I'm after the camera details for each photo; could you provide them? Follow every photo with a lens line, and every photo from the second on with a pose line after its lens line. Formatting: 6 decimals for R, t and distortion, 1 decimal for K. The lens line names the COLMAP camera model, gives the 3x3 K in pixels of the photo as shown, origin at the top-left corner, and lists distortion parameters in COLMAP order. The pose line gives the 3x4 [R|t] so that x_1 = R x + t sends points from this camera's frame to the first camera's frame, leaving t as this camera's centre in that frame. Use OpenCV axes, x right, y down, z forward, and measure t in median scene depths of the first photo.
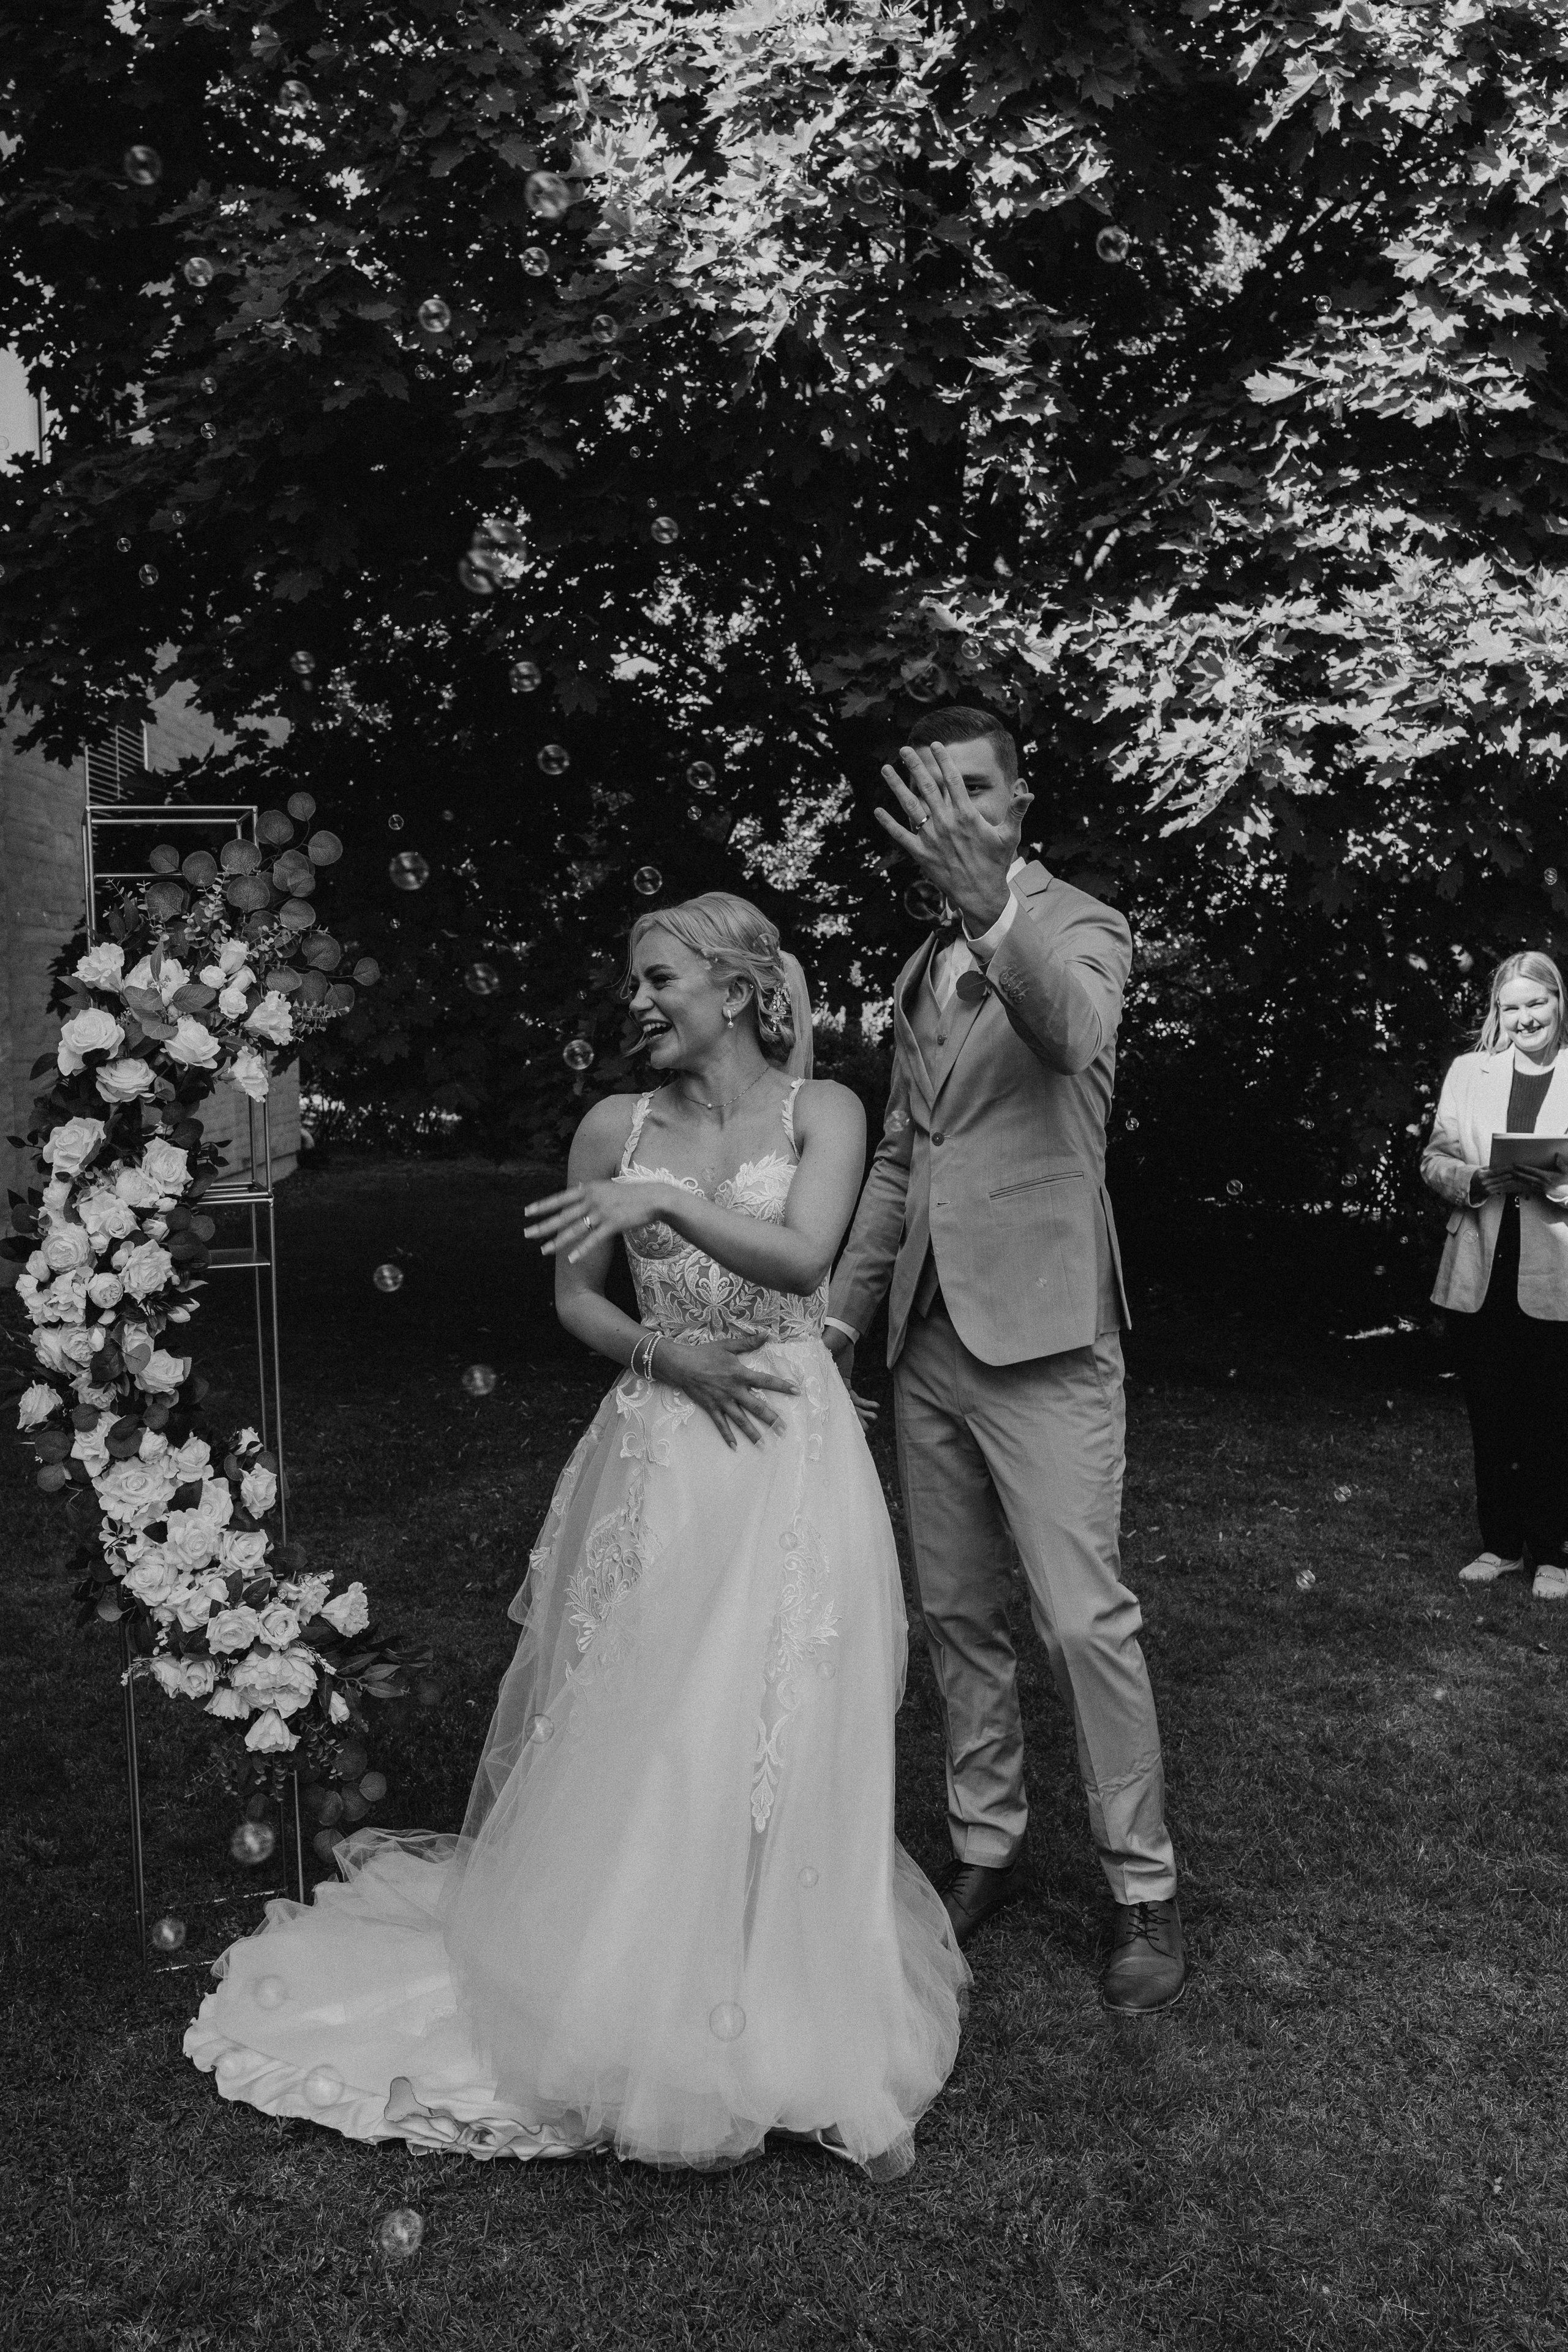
lens RADIAL K [[2167.6, 0, 806.4], [0, 2167.6, 1176.6], [0, 0, 1]] dist [0.078231, -0.090066]
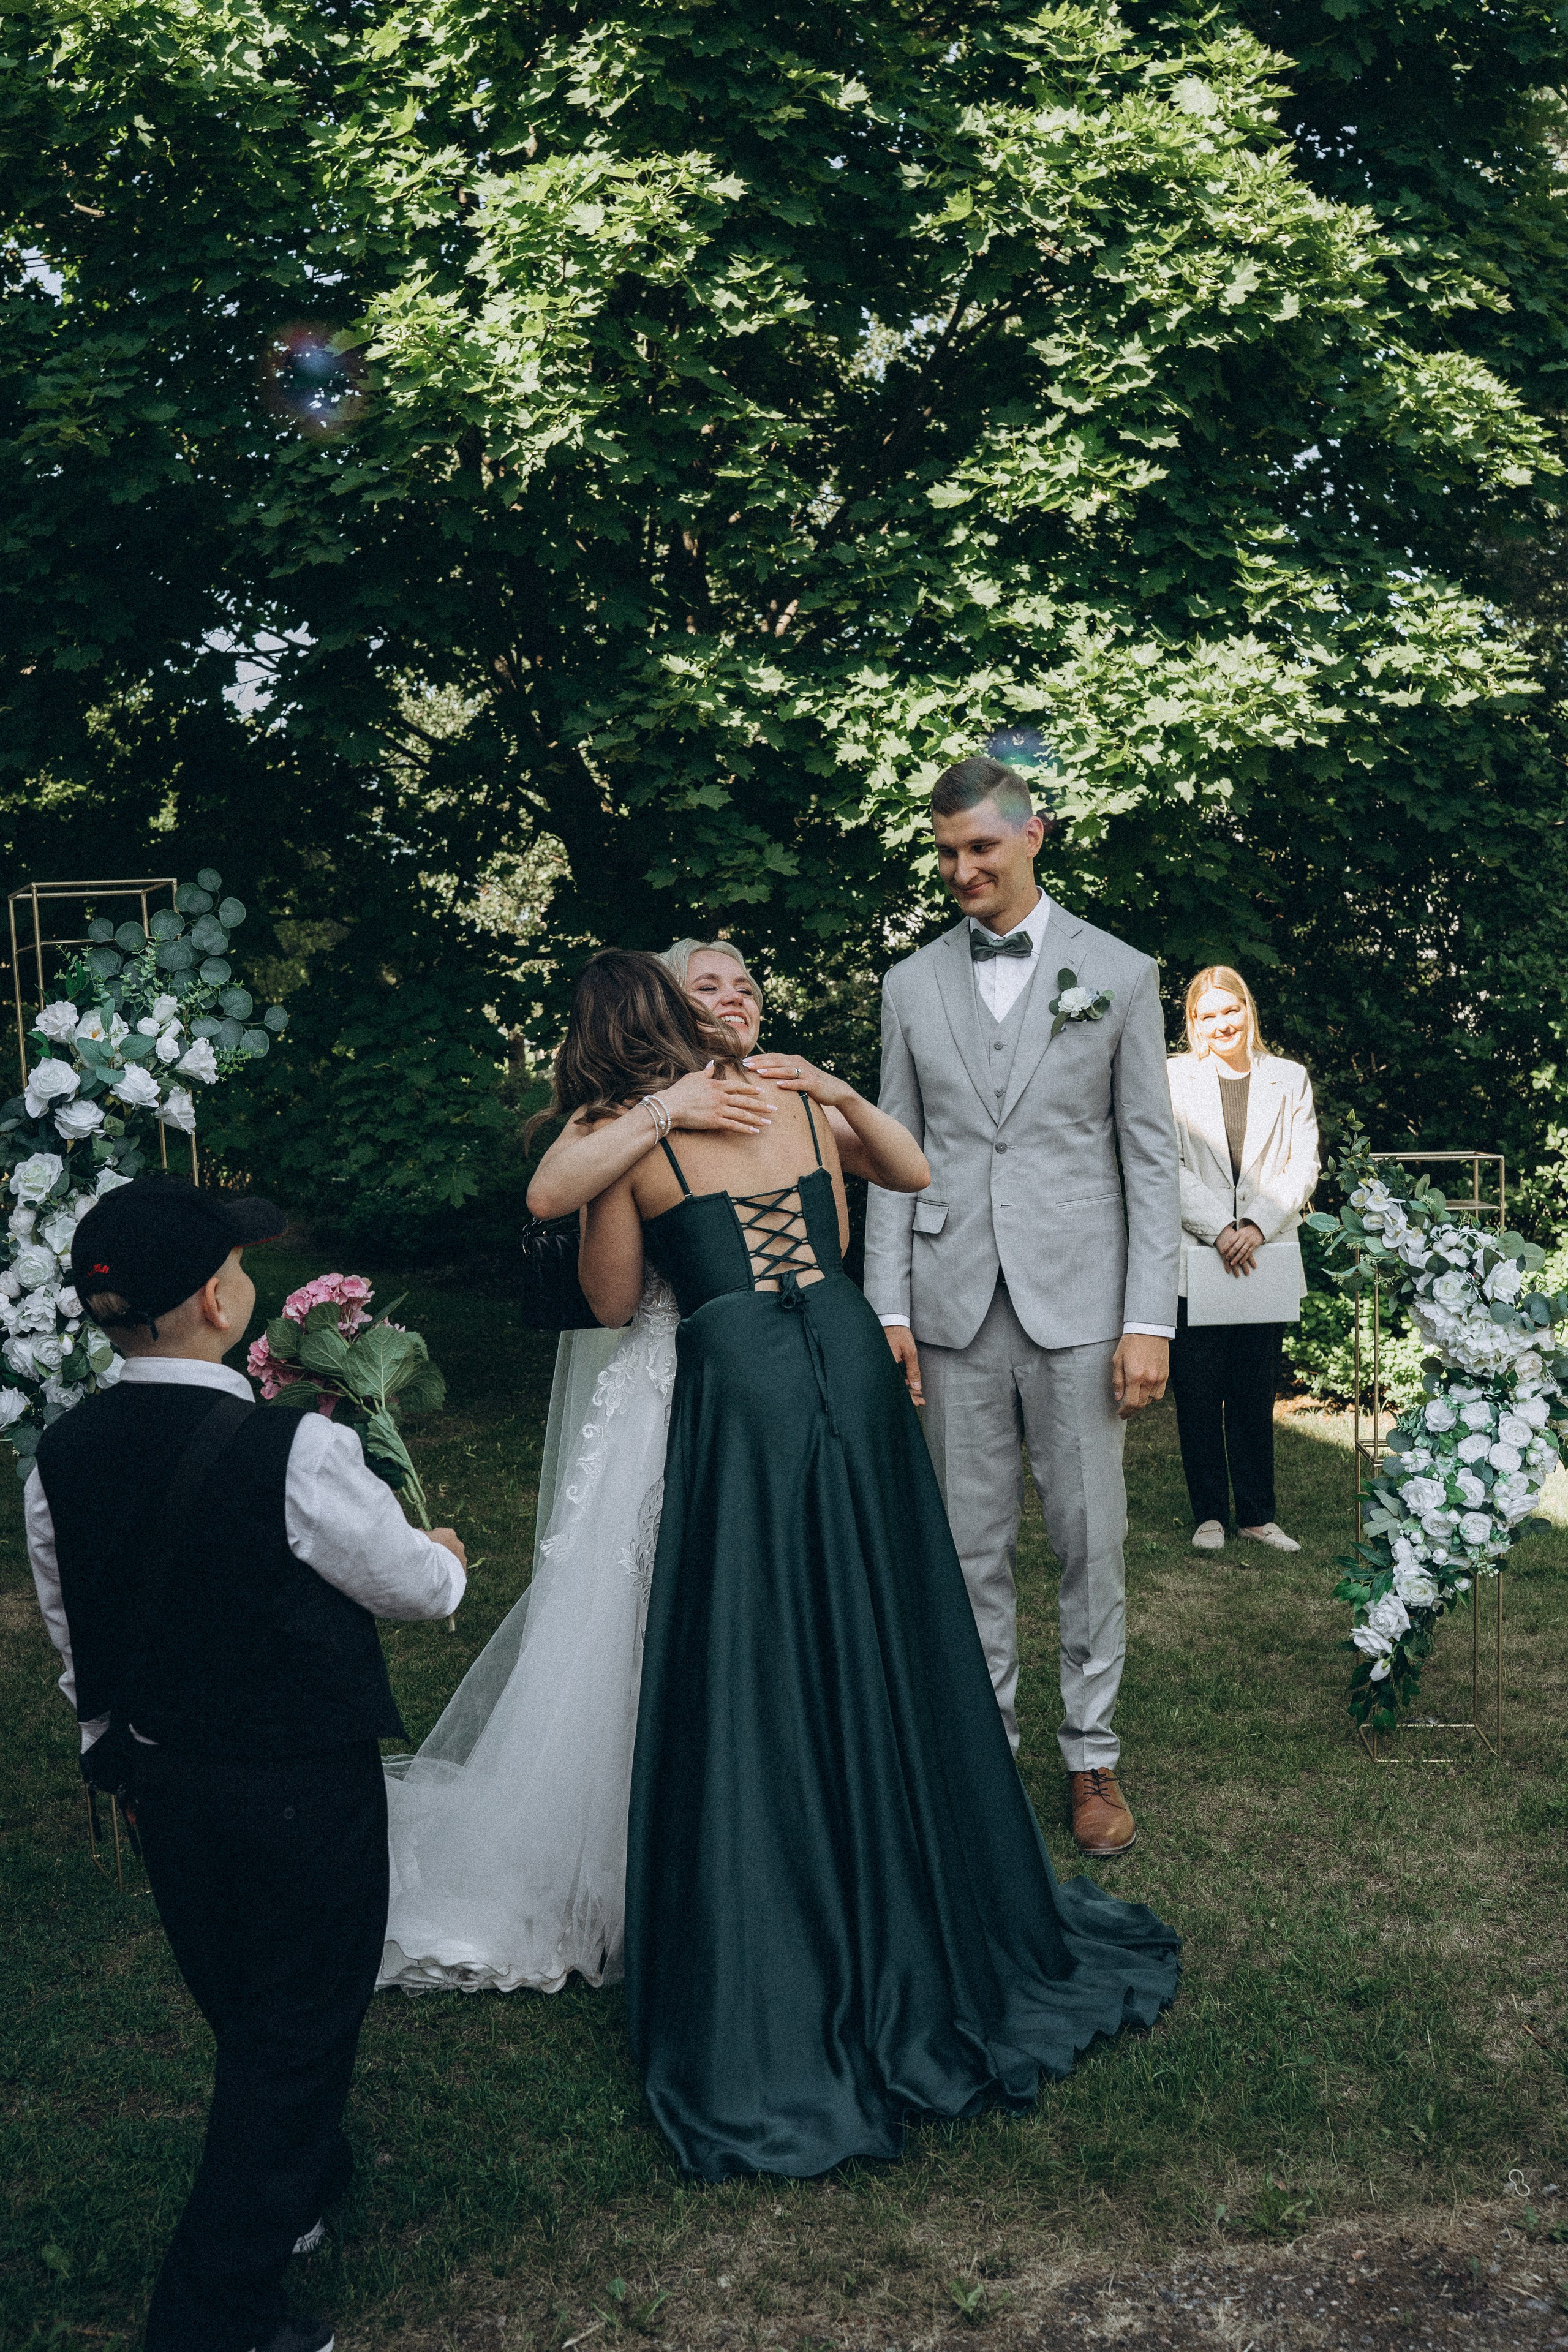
lens RADIAL K [[2195.6, 0, 784.5], [0, 2195.6, 1168.7], [0, 0, 1]] dist [0.000547, -0.056991]
pose [[0.986713, -0.046312, 0.155733, -0.123764], [0.049790, 0.998588, -0.018505, 0.021501], [-0.154657, 0.026013, 0.987626, -0.198059]]
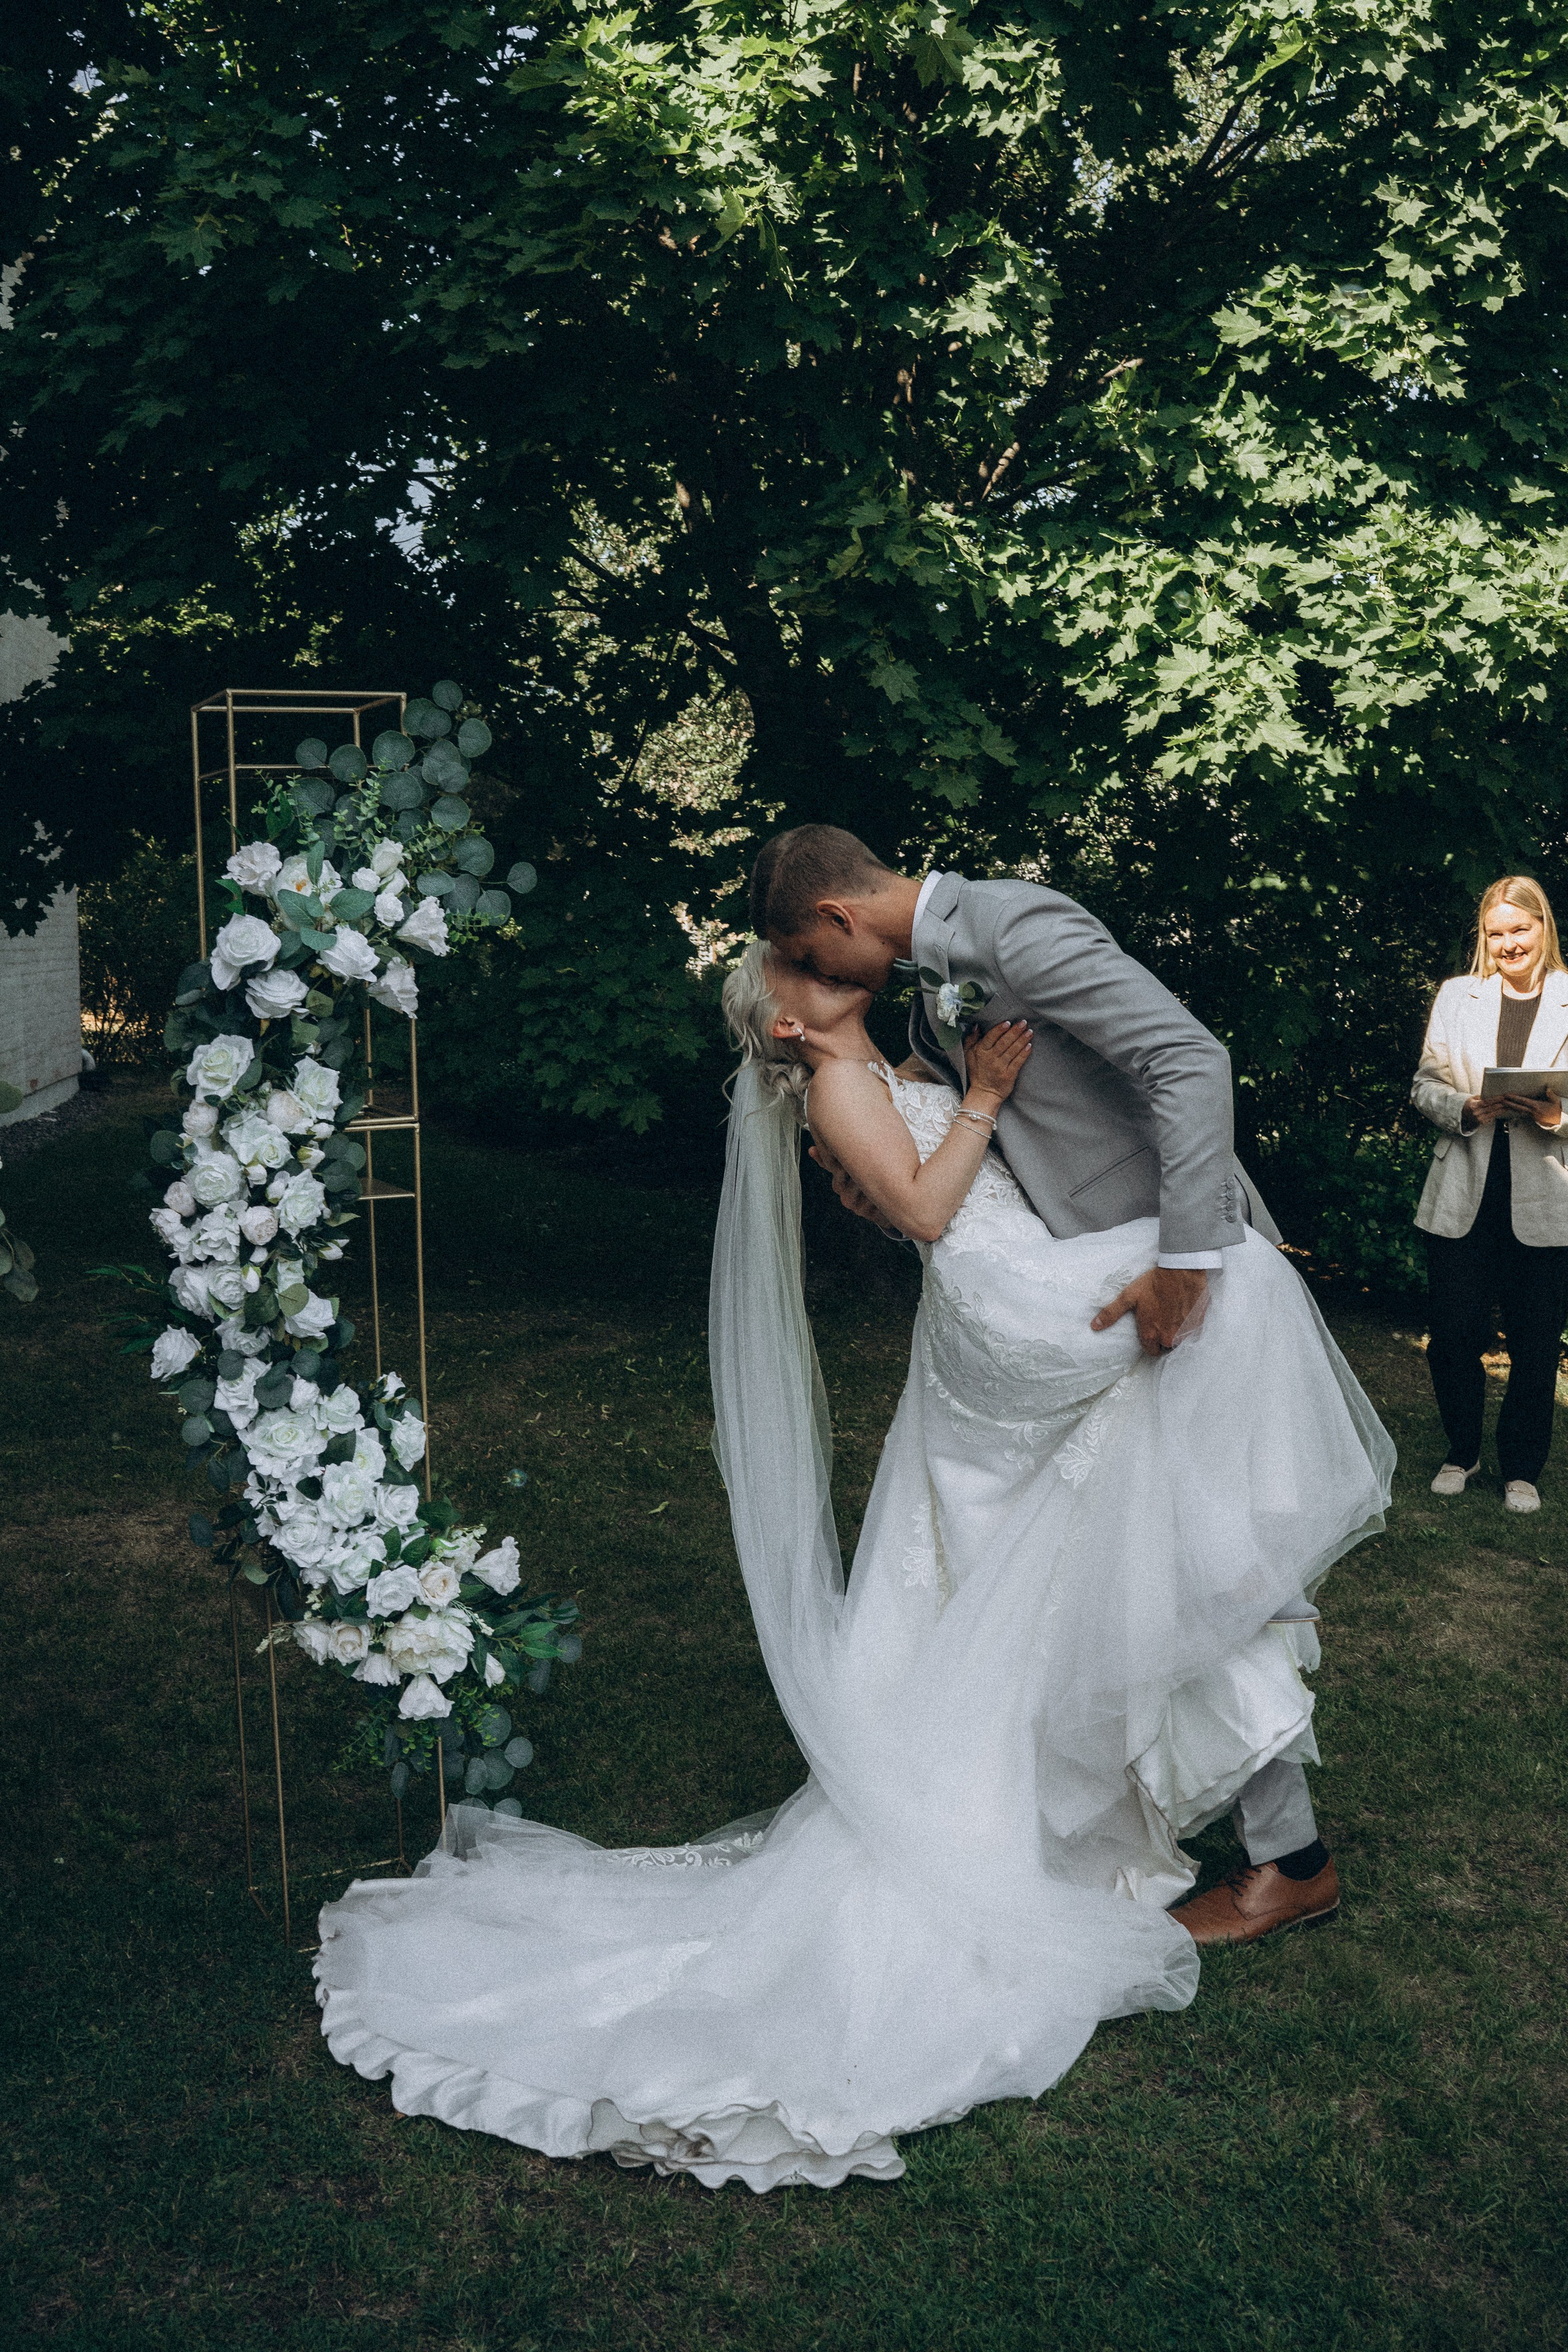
lens RADIAL K [[2196.7, 0, 838.2], [0, 2196.7, 1173.3], [0, 0, 1]] dist [-0.016552, -0.012945]
pose [[0.990561, -0.003672, 0.137022, -0.202170], [-0.001068, 0.999404, 0.034499, -0.001246], [-0.137068, -0.034320, 0.989967, 0.061692]]
